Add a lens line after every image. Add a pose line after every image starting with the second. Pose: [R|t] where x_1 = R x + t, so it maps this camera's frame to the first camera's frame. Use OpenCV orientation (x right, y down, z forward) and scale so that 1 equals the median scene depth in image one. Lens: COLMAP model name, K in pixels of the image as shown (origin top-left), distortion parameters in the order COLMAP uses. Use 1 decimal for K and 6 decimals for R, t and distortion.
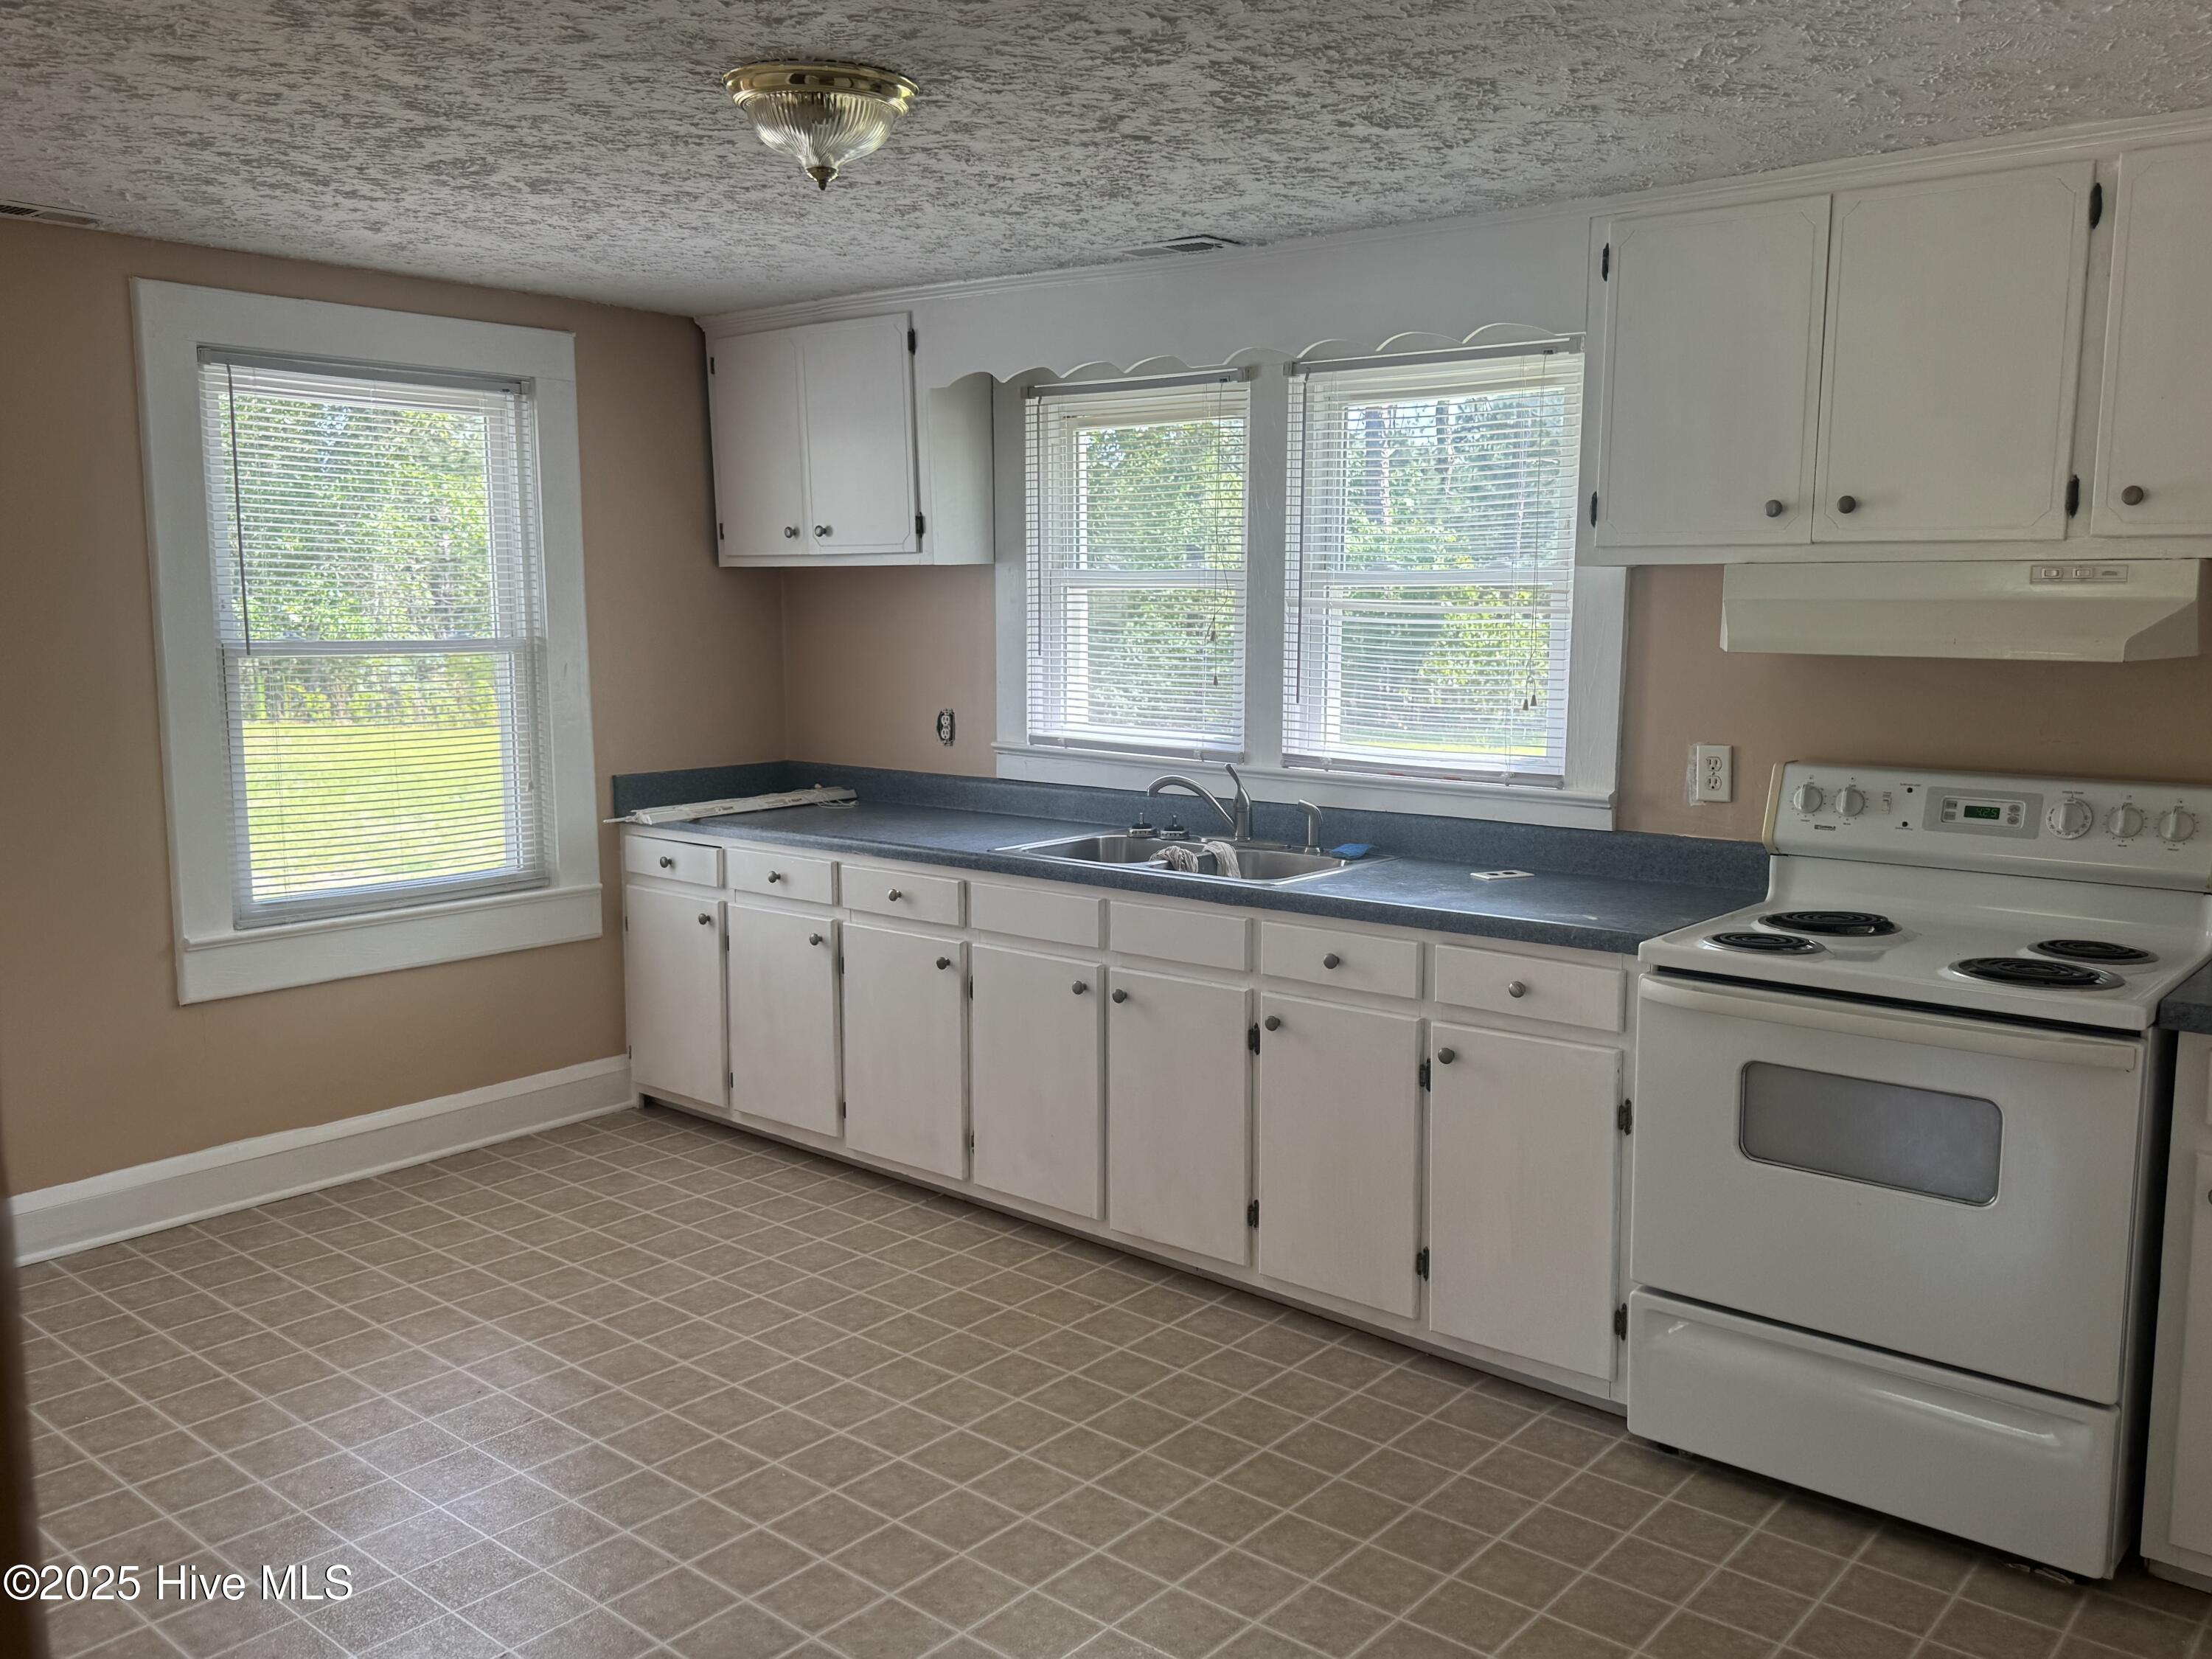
lens RADIAL K [[1801.0, 0, 1106.0], [0, 1801.0, 829.5], [0, 0, 1]] dist [0.171718, -0.326857]
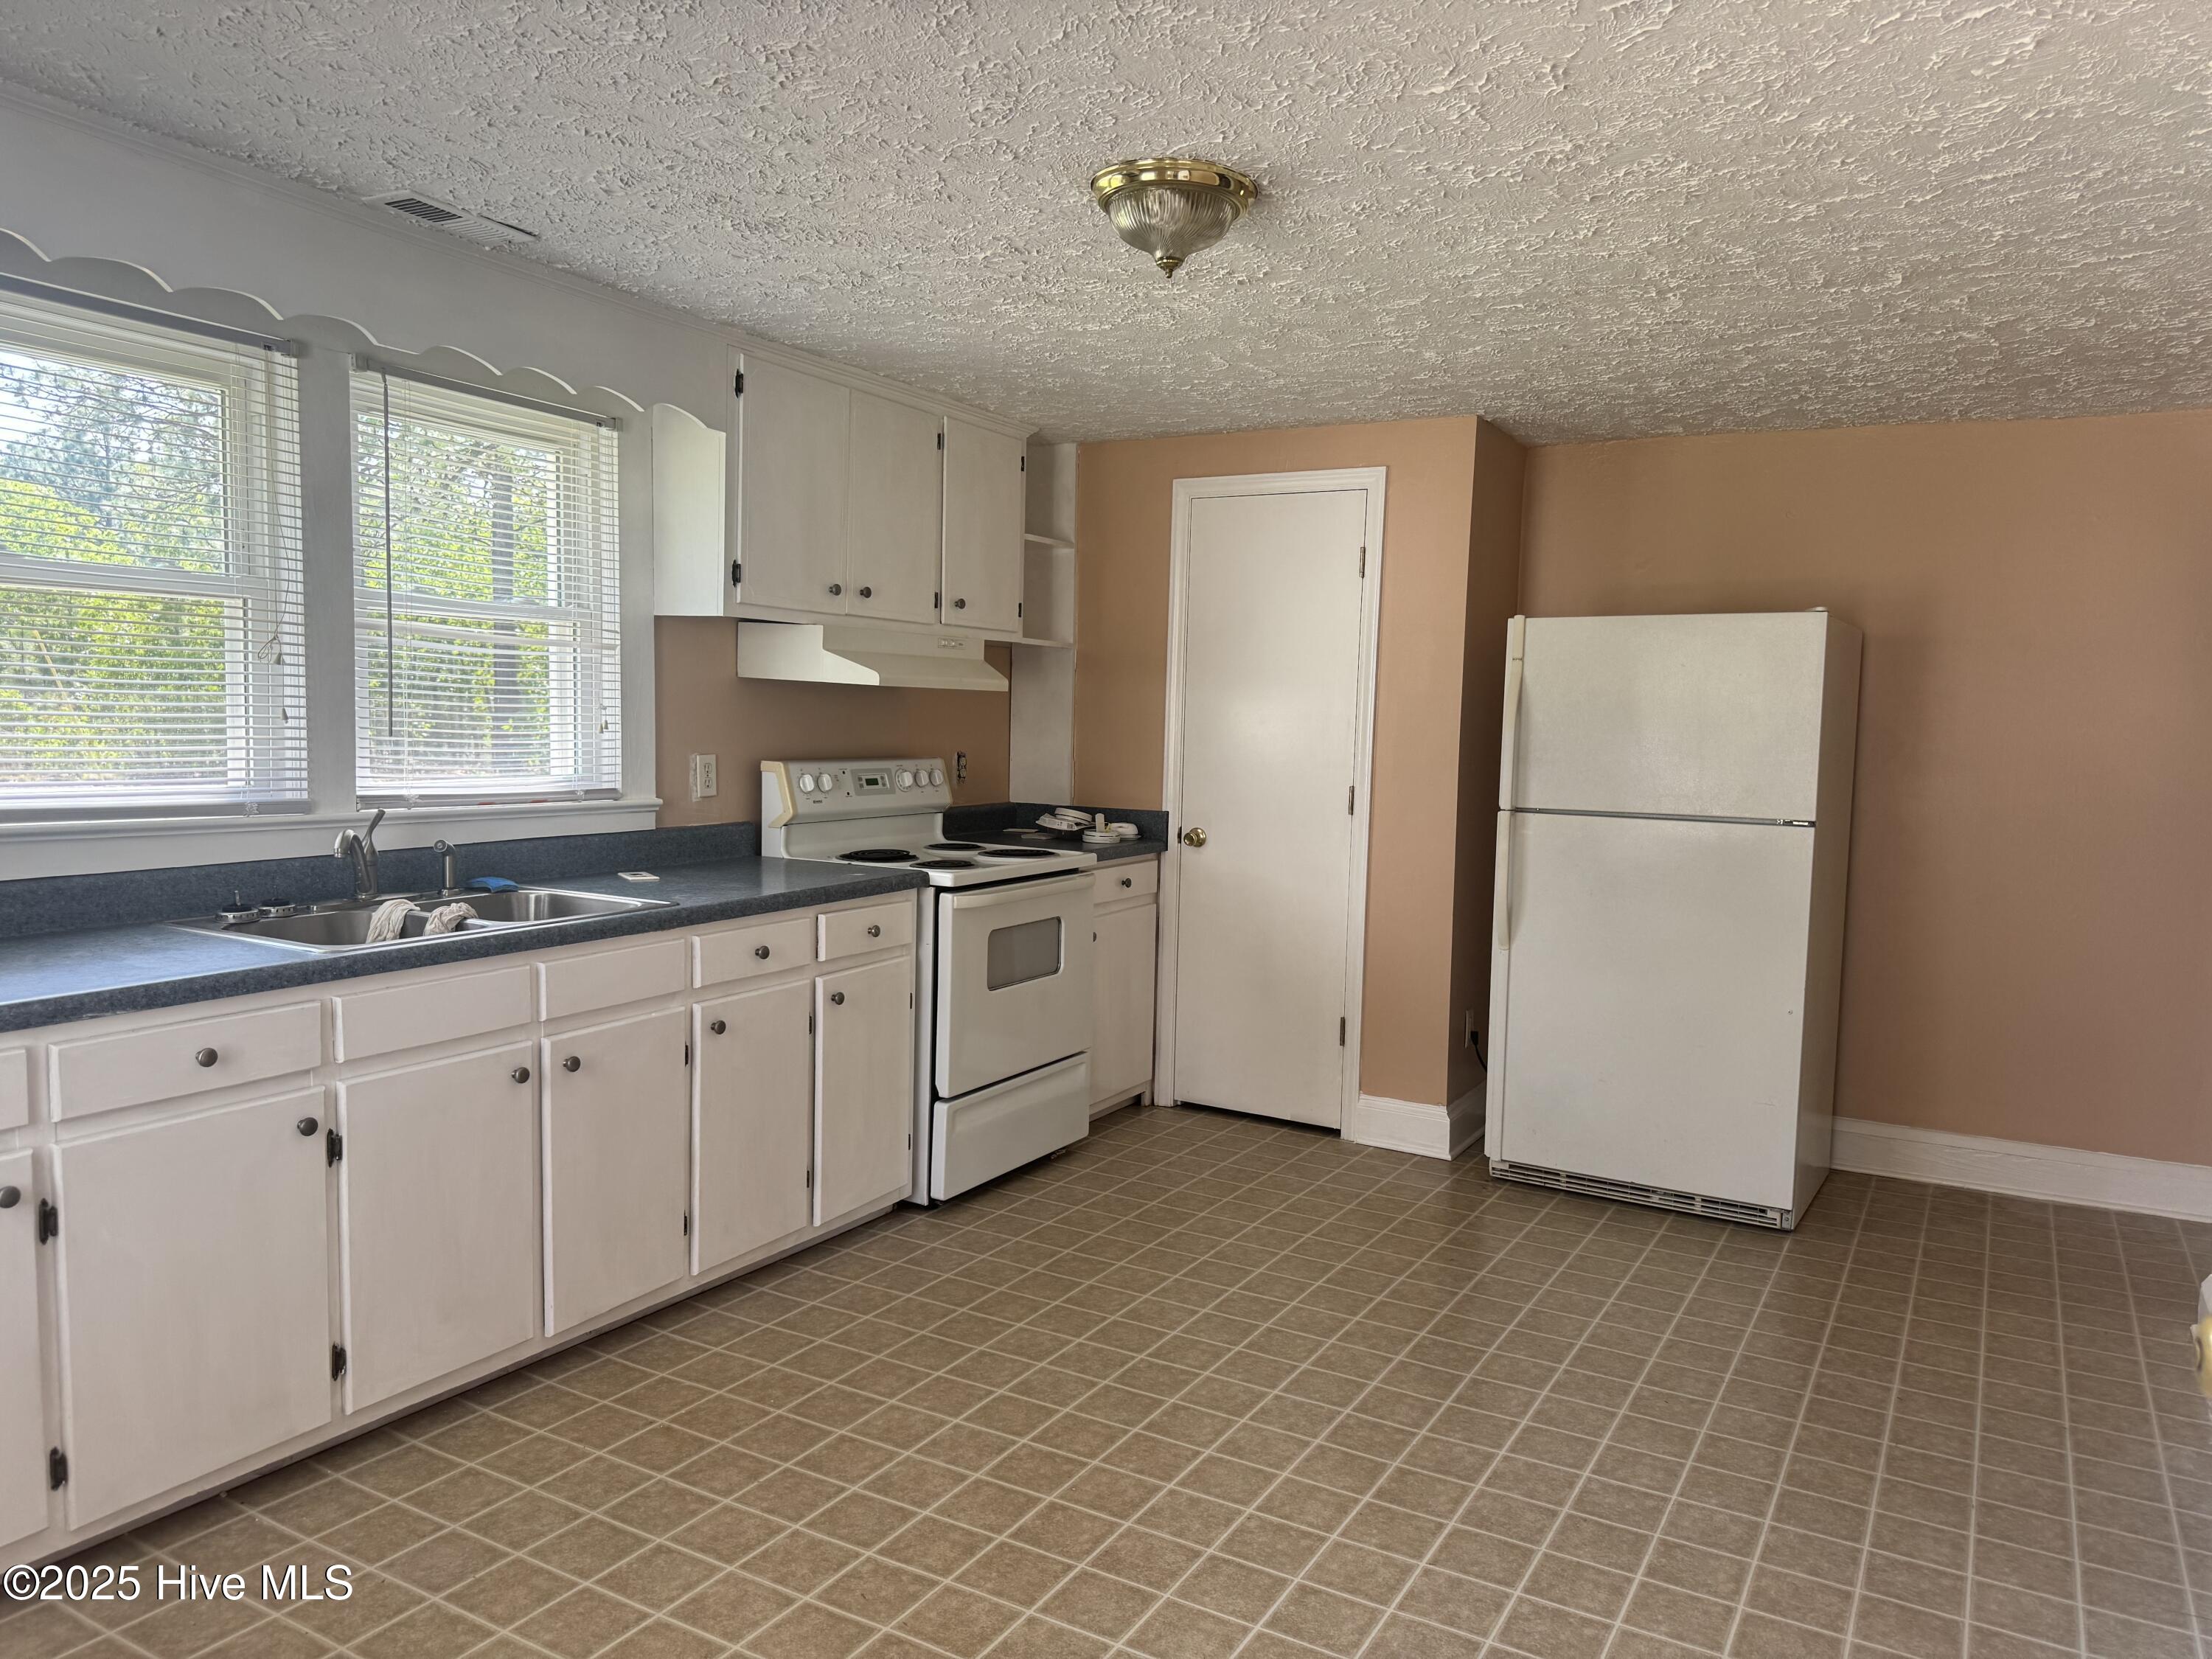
lens RADIAL K [[1543.6, 0, 1106.0], [0, 1543.6, 829.5], [0, 0, 1]] dist [0.002271, -0.001235]
pose [[-0.187540, -0.084646, 0.978603, -0.819794], [0.097133, 0.989799, 0.104229, -0.080171], [-0.977443, 0.114602, -0.177405, 0.910201]]
